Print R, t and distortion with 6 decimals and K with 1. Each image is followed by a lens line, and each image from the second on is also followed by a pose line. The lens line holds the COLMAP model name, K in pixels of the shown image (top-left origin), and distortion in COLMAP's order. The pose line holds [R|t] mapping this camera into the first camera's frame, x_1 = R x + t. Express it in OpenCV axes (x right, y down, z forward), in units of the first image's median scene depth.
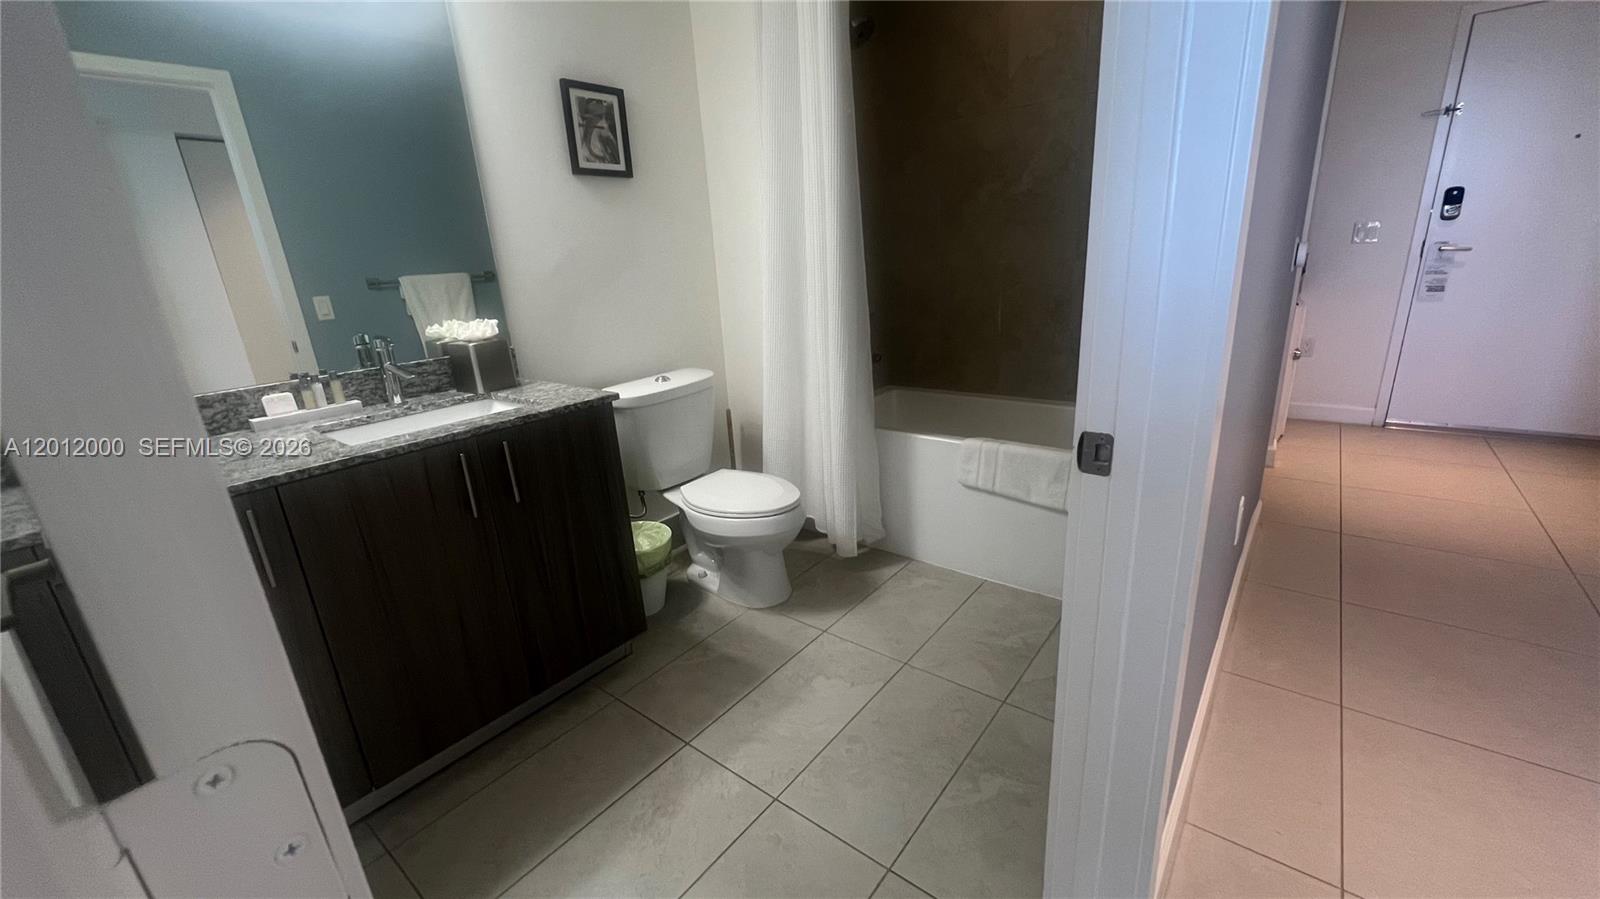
lens RADIAL K [[635.2, 0, 800.0], [0, 635.2, 449.5], [0, 0, 1]] dist [0.000528, 0.000091]
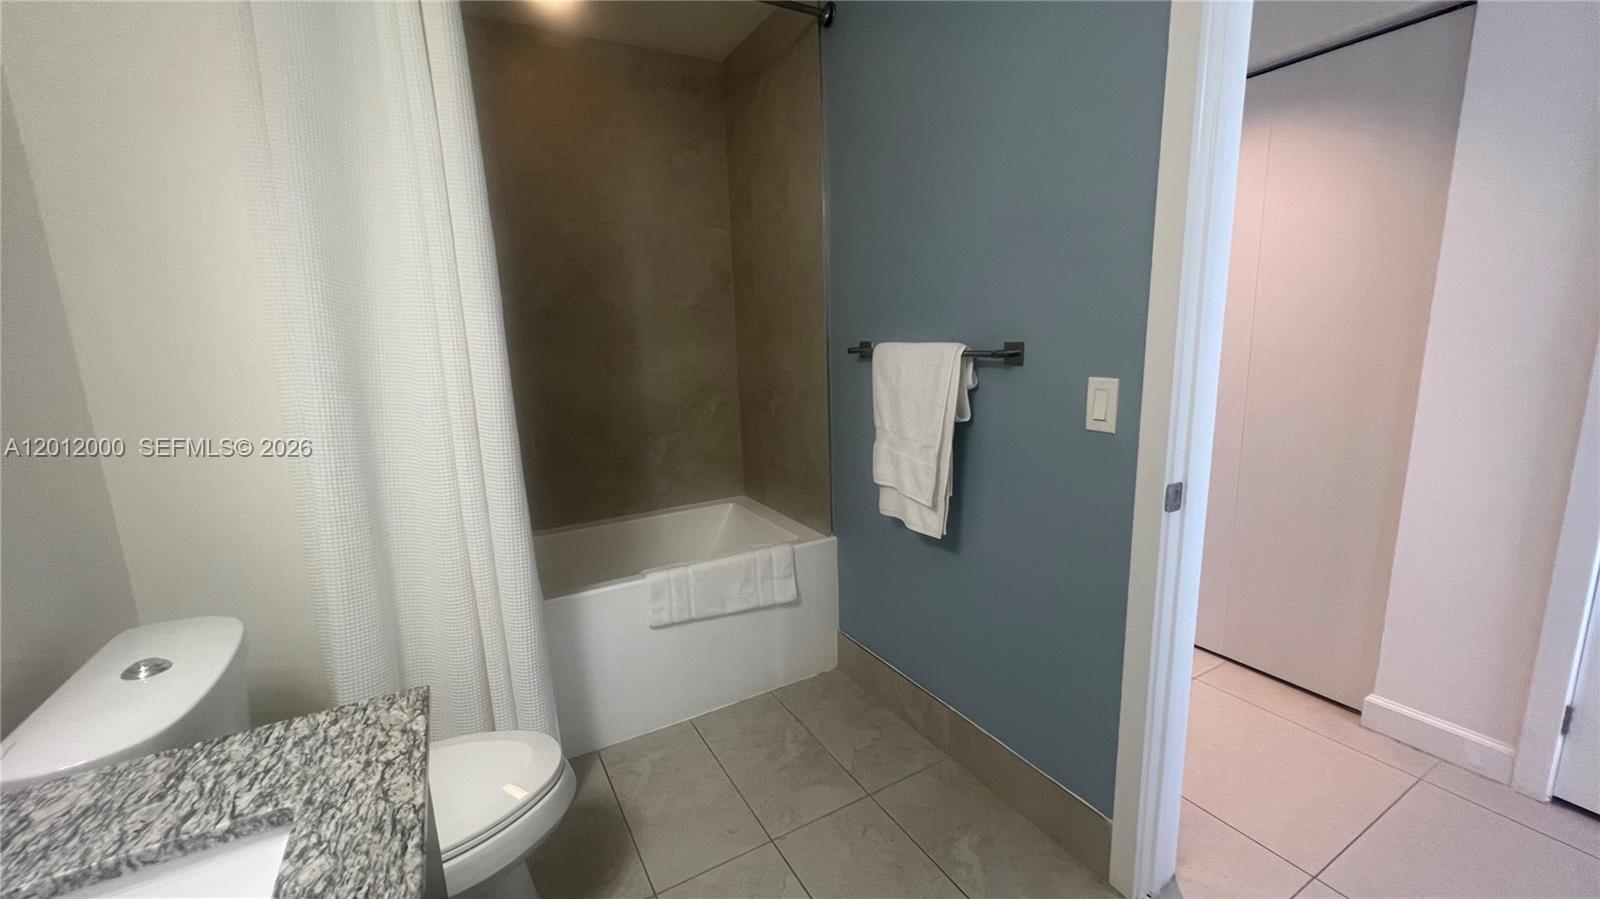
lens RADIAL K [[635.2, 0, 800.0], [0, 635.2, 449.5], [0, 0, 1]] dist [0.000528, 0.000091]
pose [[0.372946, -0.124226, 0.919500, -0.456632], [0.284197, 0.958660, 0.014247, -0.138877], [-0.883257, 0.256005, 0.392833, 0.432933]]
